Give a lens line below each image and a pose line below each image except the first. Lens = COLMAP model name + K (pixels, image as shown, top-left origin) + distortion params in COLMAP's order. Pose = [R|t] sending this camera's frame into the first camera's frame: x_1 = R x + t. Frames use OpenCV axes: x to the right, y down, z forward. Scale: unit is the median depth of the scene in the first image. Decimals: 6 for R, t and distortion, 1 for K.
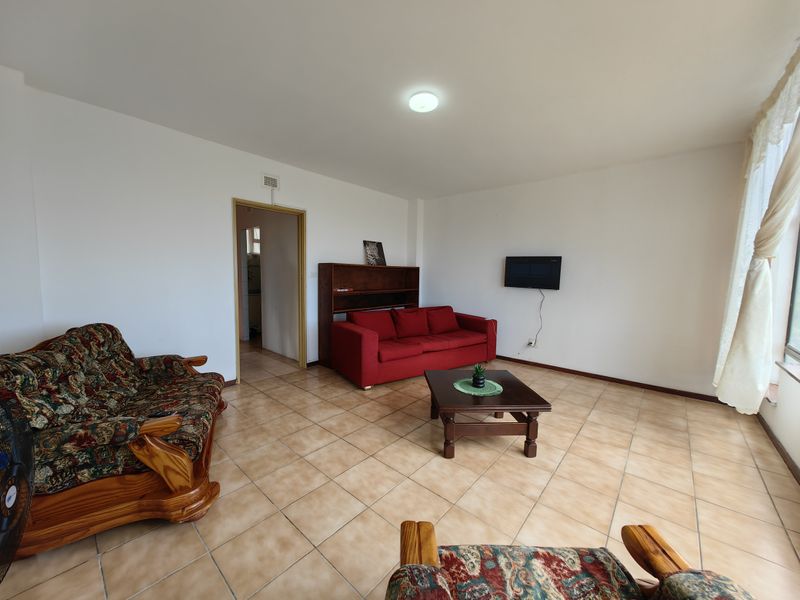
lens RADIAL K [[312.7, 0, 401.1], [0, 312.7, 301.6], [0, 0, 1]] dist [-0.002911, -0.000058]
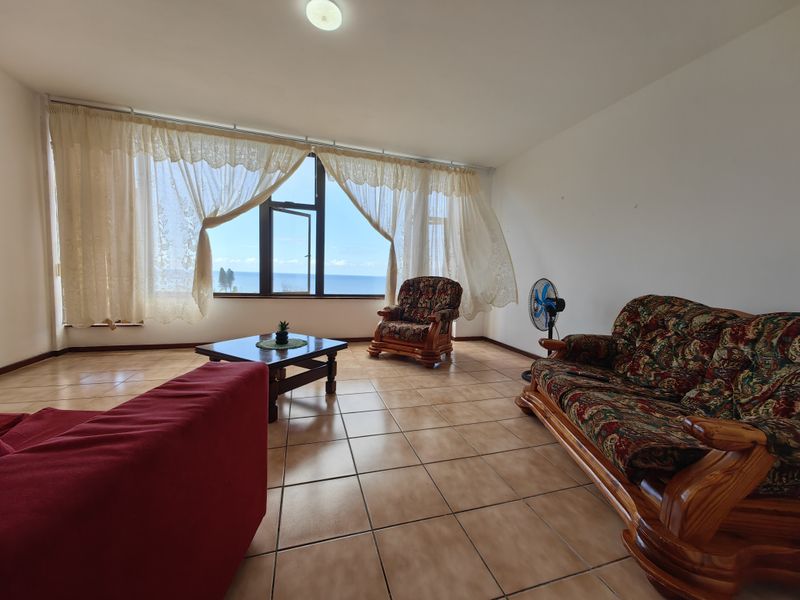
lens RADIAL K [[312.7, 0, 400.3], [0, 312.7, 302.8], [0, 0, 1]] dist [-0.002911, -0.000058]
pose [[-0.854108, -0.112970, 0.507678, -0.573263], [-0.026385, 0.984279, 0.174636, -0.018301], [-0.519425, 0.135763, -0.843662, 1.685085]]
